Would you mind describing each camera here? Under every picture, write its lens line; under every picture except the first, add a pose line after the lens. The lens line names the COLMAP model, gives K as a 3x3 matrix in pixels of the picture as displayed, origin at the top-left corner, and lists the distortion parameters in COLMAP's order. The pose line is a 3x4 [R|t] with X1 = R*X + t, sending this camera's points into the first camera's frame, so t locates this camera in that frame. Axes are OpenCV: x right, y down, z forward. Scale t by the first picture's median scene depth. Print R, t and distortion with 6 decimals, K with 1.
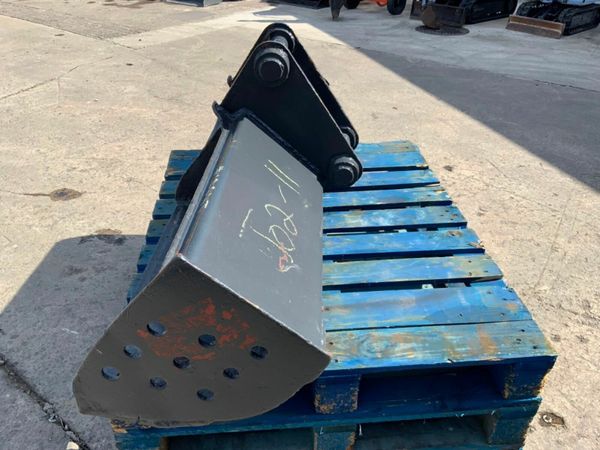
lens RADIAL K [[499.2, 0, 302.3], [0, 499.2, 233.3], [0, 0, 1]] dist [0.059391, -0.105724]
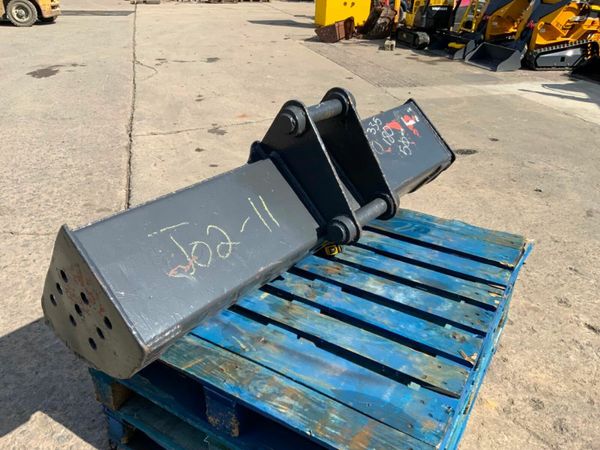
lens RADIAL K [[499.2, 0, 302.3], [0, 499.2, 233.3], [0, 0, 1]] dist [0.059391, -0.105724]
pose [[0.806696, 0.295783, -0.511619, 0.584641], [-0.344175, 0.938905, 0.000131, -0.093836], [0.480401, 0.175981, 0.859212, 0.070458]]
